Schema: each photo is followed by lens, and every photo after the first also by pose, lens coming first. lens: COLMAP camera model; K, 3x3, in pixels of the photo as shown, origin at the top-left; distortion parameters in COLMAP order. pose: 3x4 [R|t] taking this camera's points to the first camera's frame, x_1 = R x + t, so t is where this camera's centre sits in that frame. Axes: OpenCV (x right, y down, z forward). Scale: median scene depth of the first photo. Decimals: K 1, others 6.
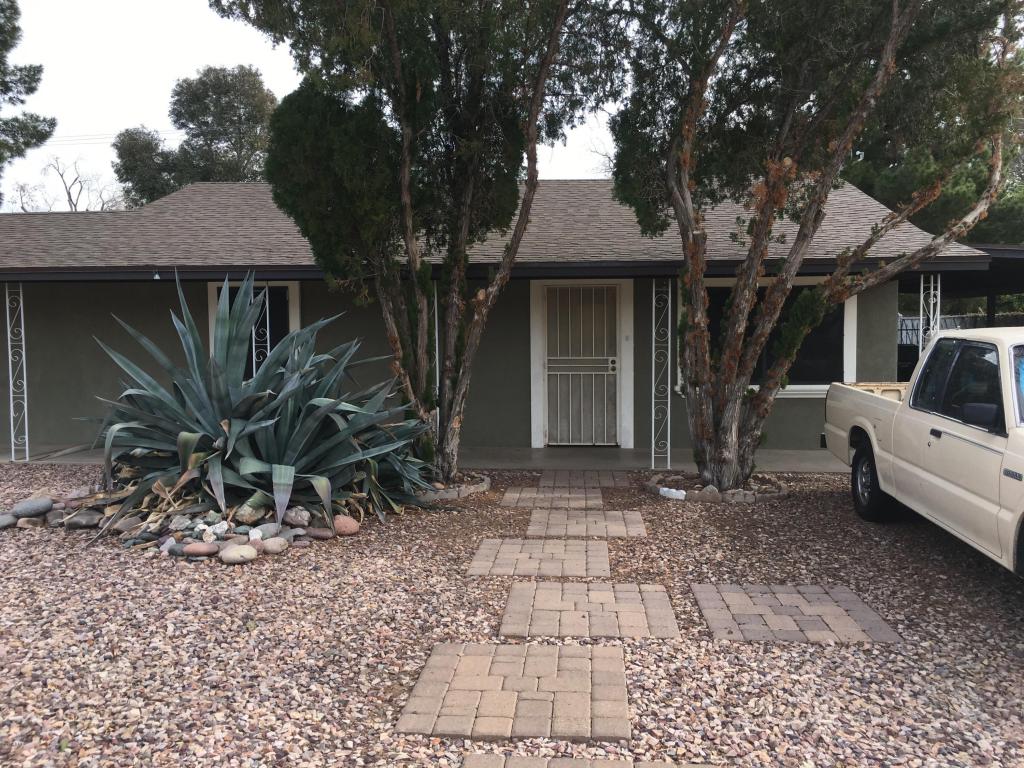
lens RADIAL K [[871.2, 0, 509.6], [0, 871.2, 379.3], [0, 0, 1]] dist [0.086641, -0.105699]
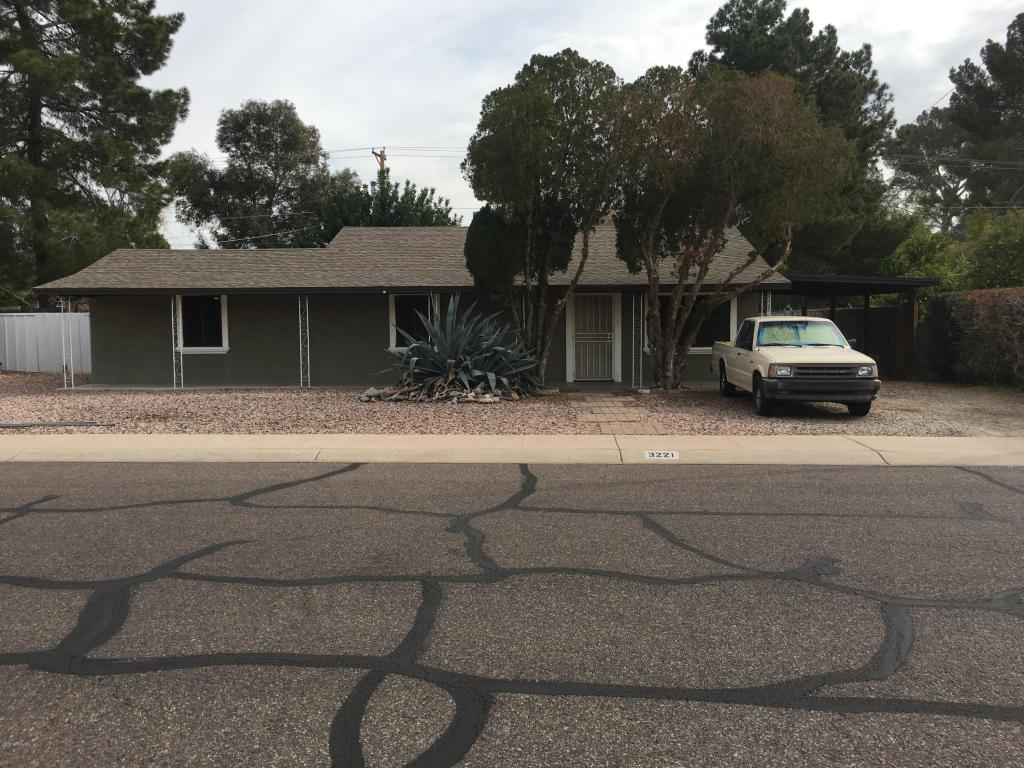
lens RADIAL K [[871.2, 0, 509.6], [0, 871.2, 379.3], [0, 0, 1]] dist [0.086641, -0.105699]
pose [[0.998891, -0.004824, 0.046839, -0.243446], [0.004338, 0.999936, 0.010467, 0.070343], [-0.046886, -0.010252, 0.998848, -1.126379]]
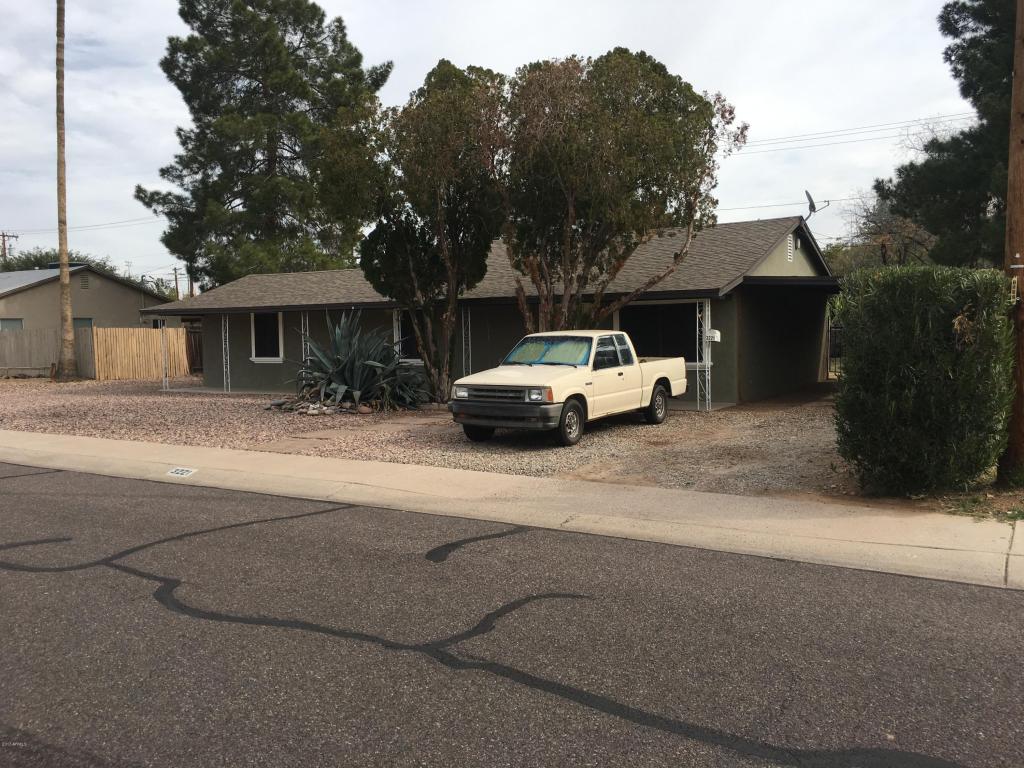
lens RADIAL K [[871.2, 0, 509.6], [0, 871.2, 379.3], [0, 0, 1]] dist [0.086641, -0.105699]
pose [[0.896707, 0.017594, -0.442275, 1.000068], [-0.016655, 0.999843, 0.006006, 0.043157], [0.442311, 0.001981, 0.896859, -0.825142]]
